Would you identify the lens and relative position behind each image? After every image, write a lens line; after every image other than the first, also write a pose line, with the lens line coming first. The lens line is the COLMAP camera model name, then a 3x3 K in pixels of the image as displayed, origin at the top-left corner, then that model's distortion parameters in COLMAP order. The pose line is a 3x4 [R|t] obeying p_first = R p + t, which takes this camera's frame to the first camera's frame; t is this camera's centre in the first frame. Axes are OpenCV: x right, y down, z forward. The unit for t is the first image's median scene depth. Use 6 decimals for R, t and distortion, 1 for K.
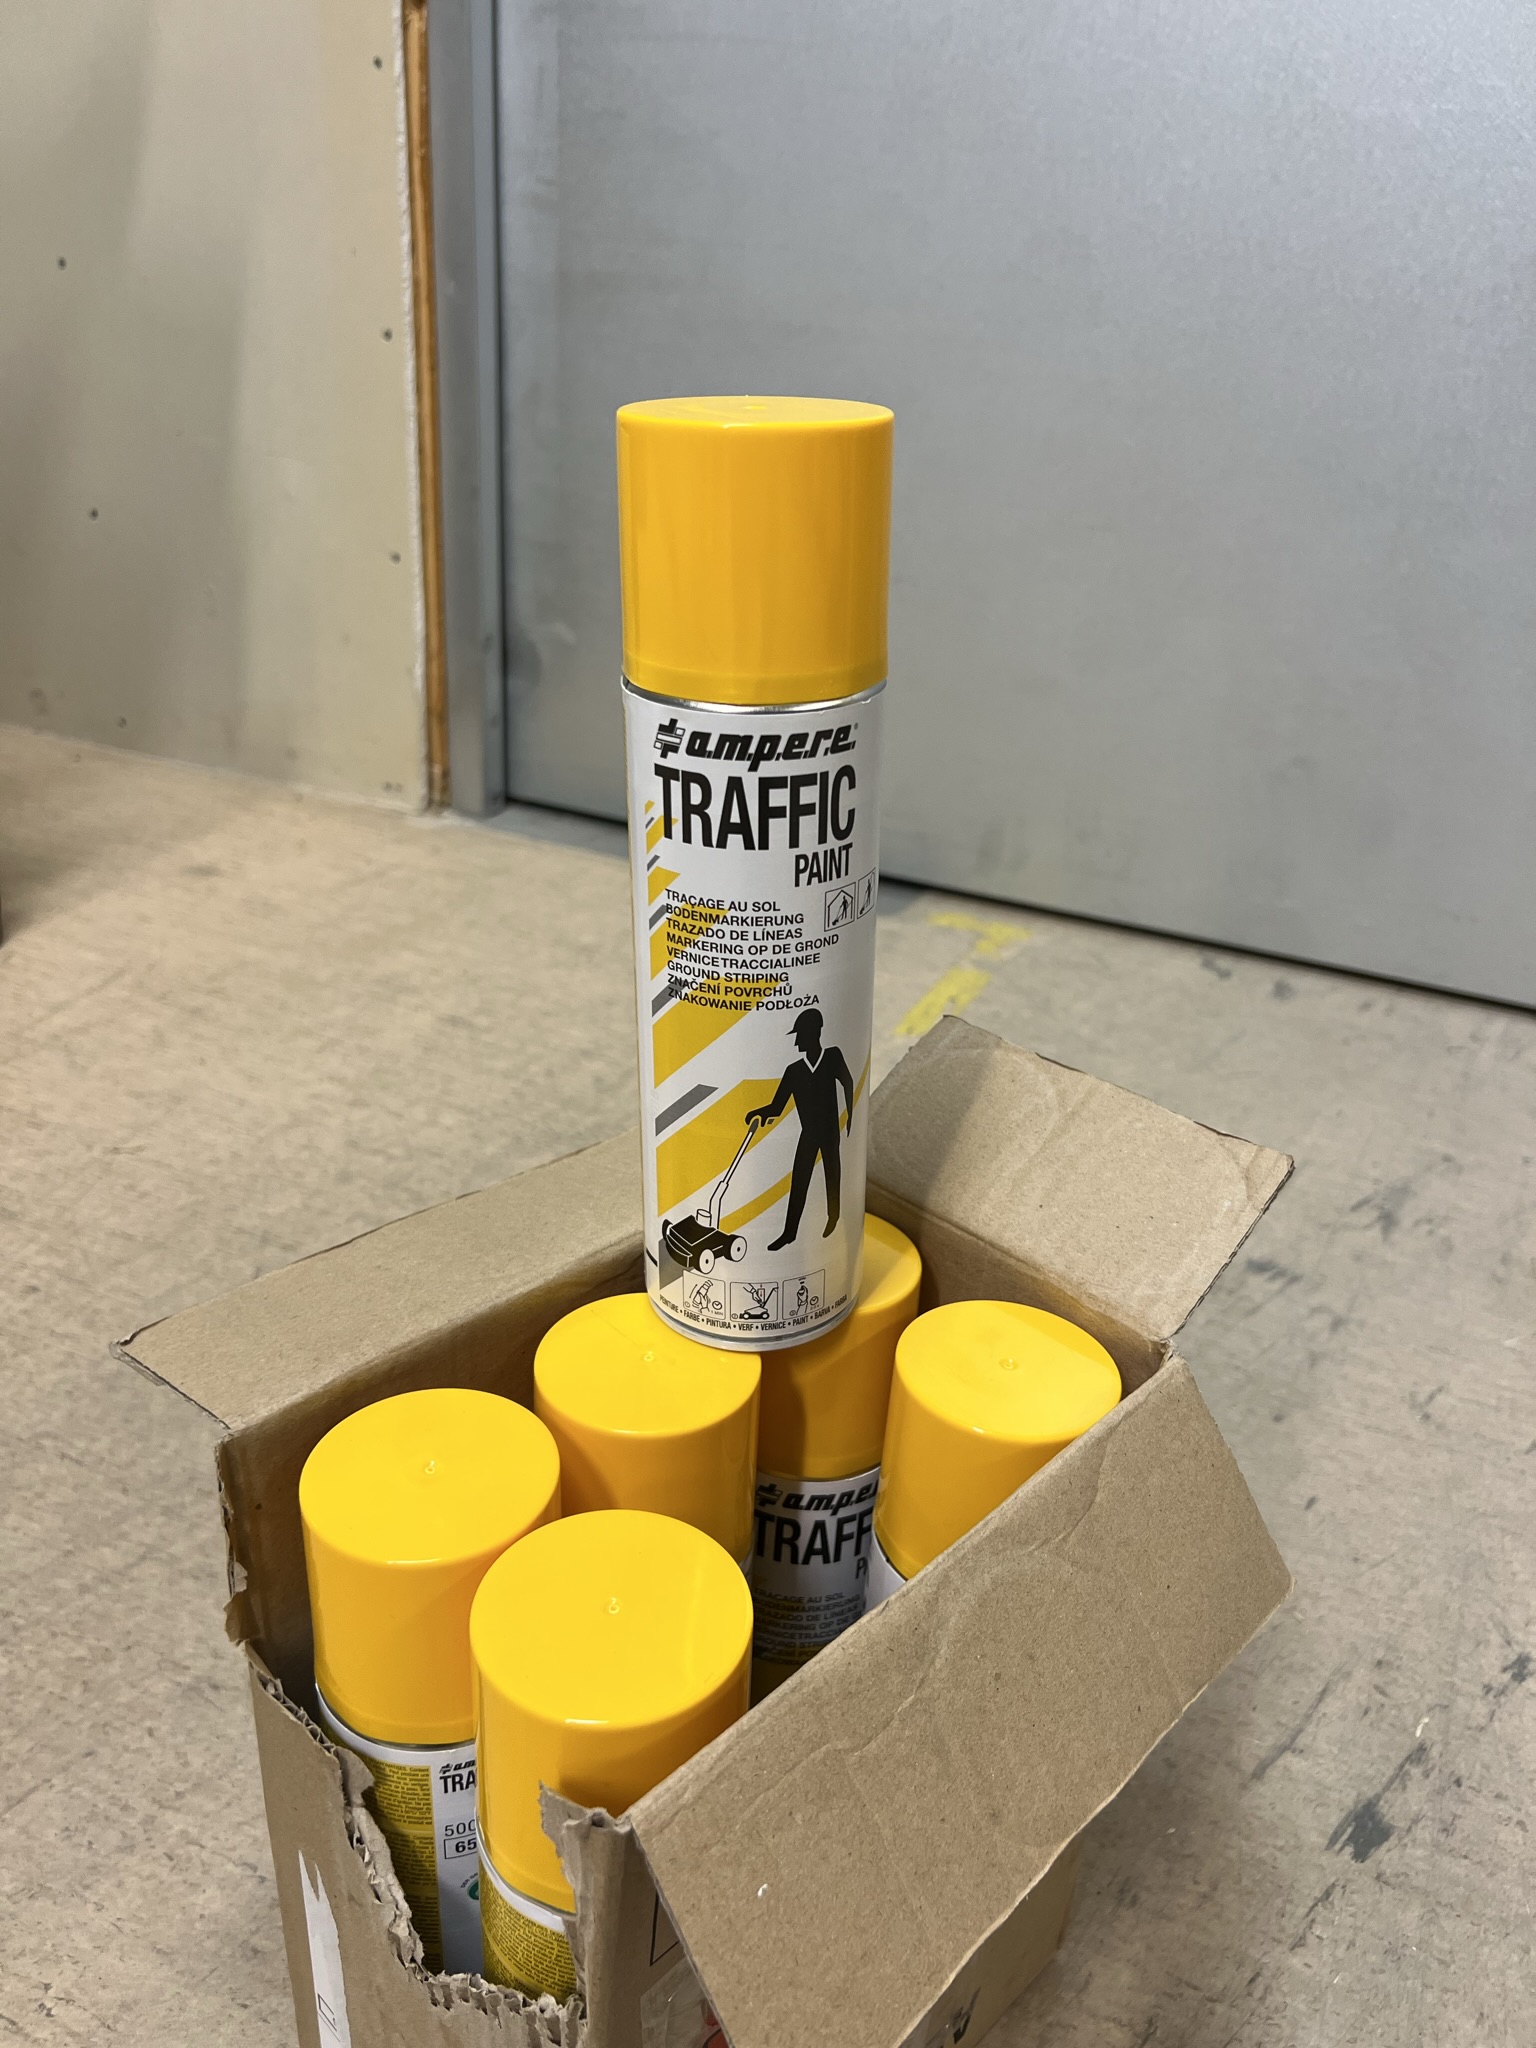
lens RADIAL K [[1559.2, 0, 772.3], [0, 1559.2, 1047.9], [0, 0, 1]] dist [0.066049, -0.091210]
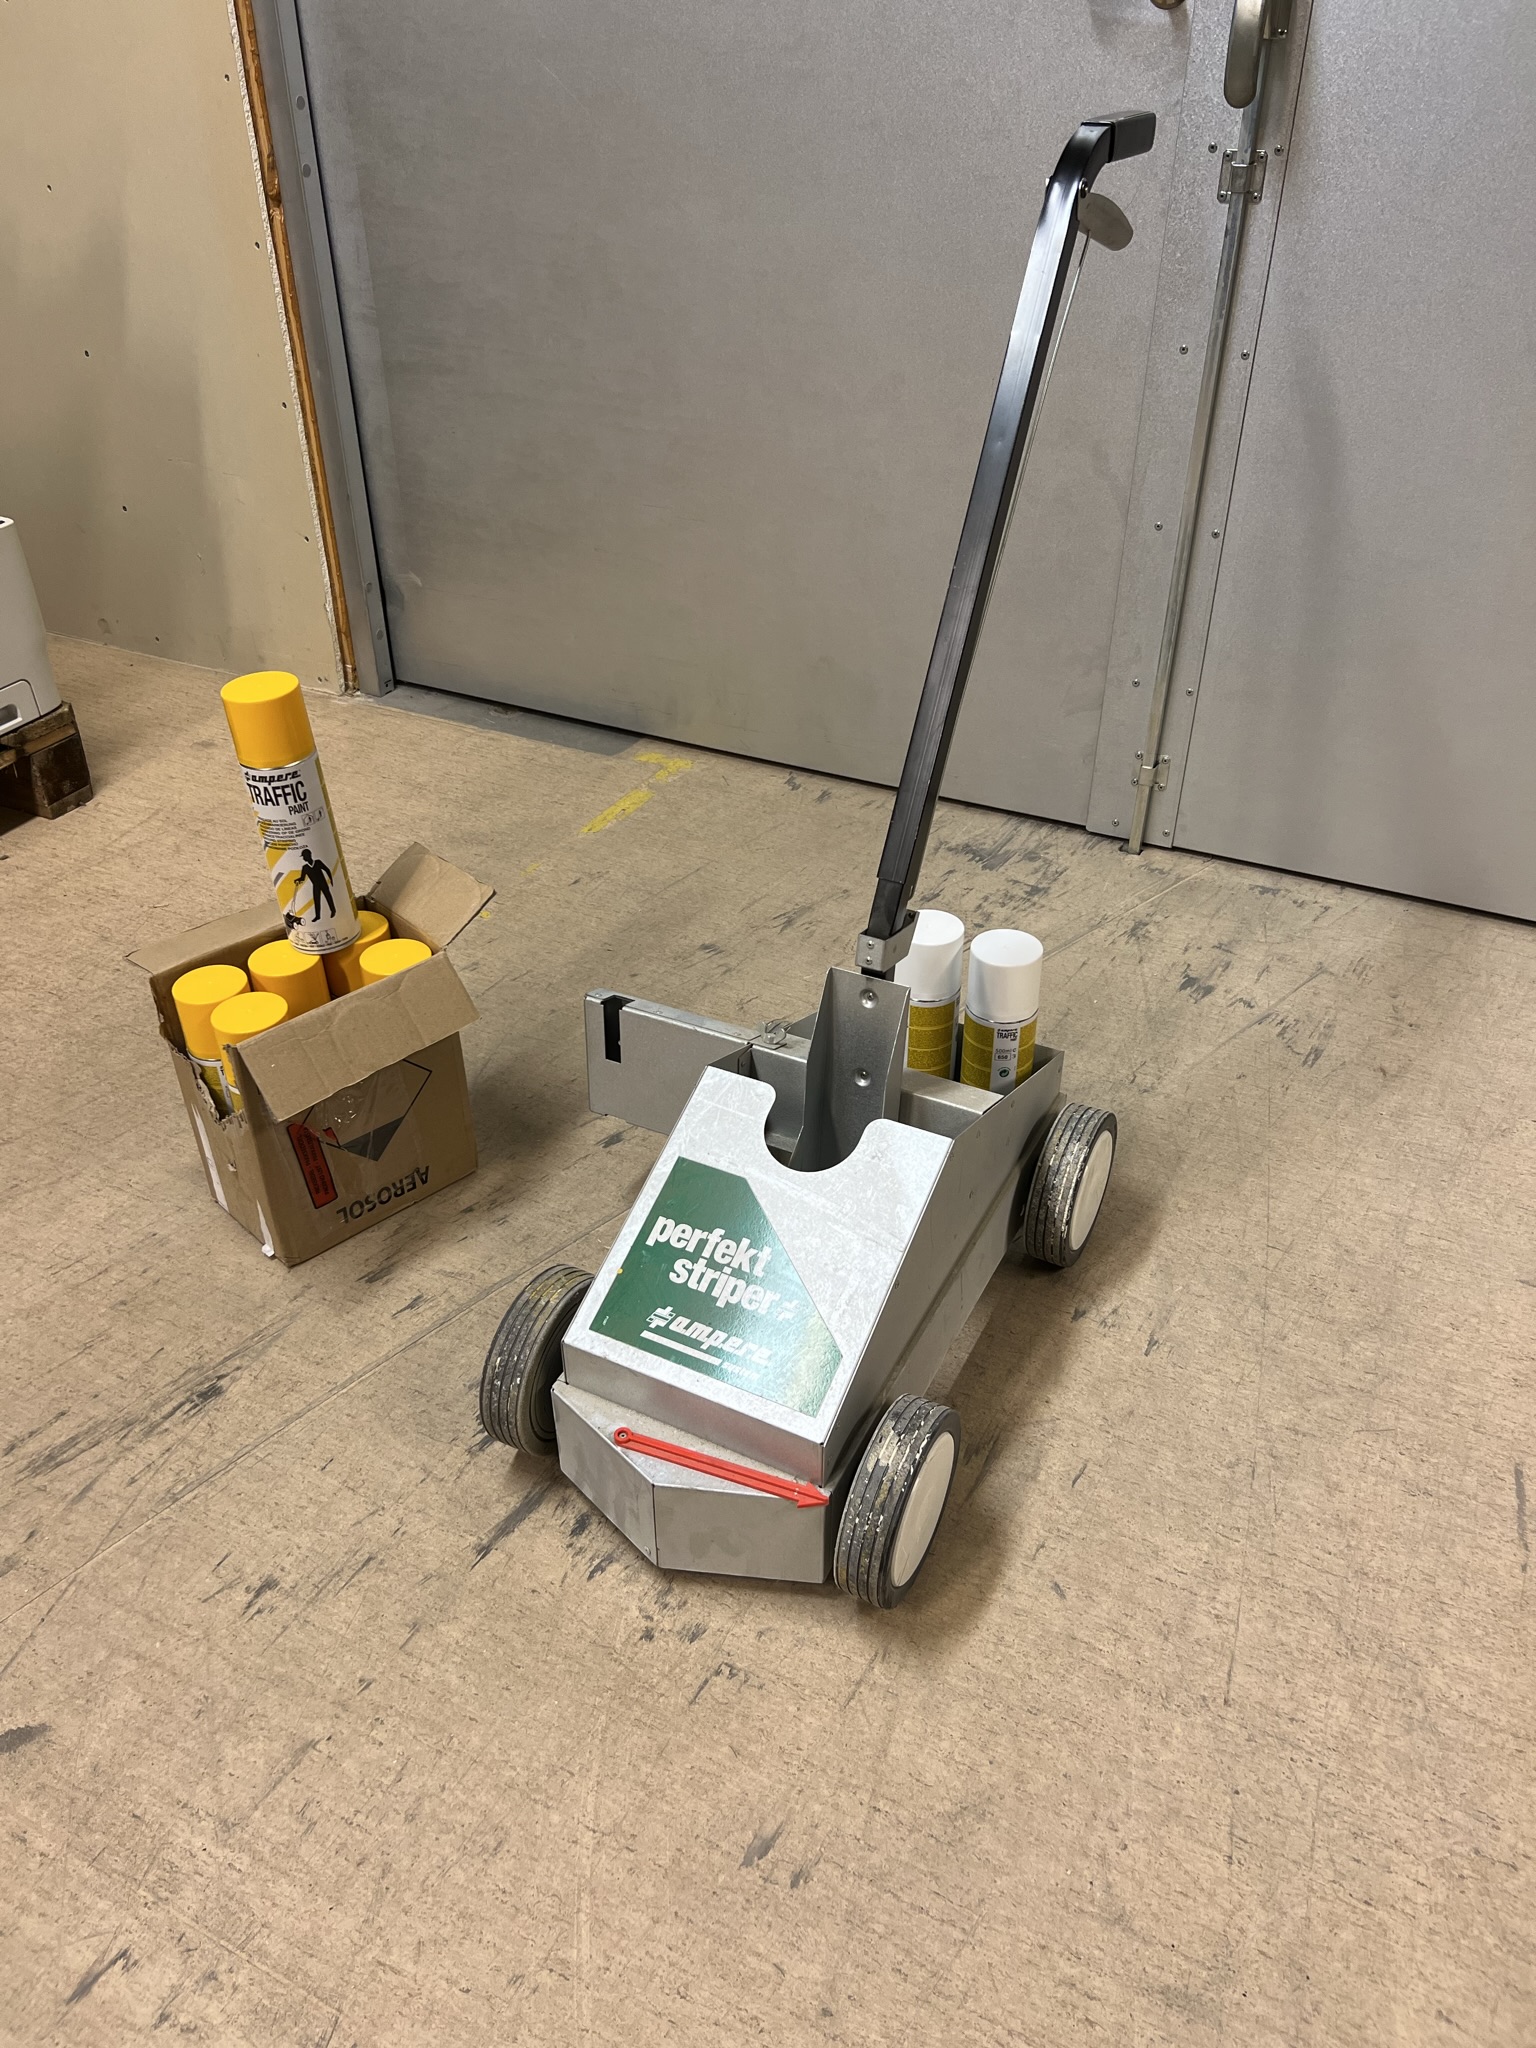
lens RADIAL K [[1543.0, 0, 768.9], [0, 1543.0, 1045.5], [0, 0, 1]] dist [0.048778, -0.051633]
pose [[0.996997, -0.026902, -0.072617, 0.426422], [0.037503, 0.988152, 0.148824, -0.022368], [0.067753, -0.151100, 0.986194, -0.787448]]
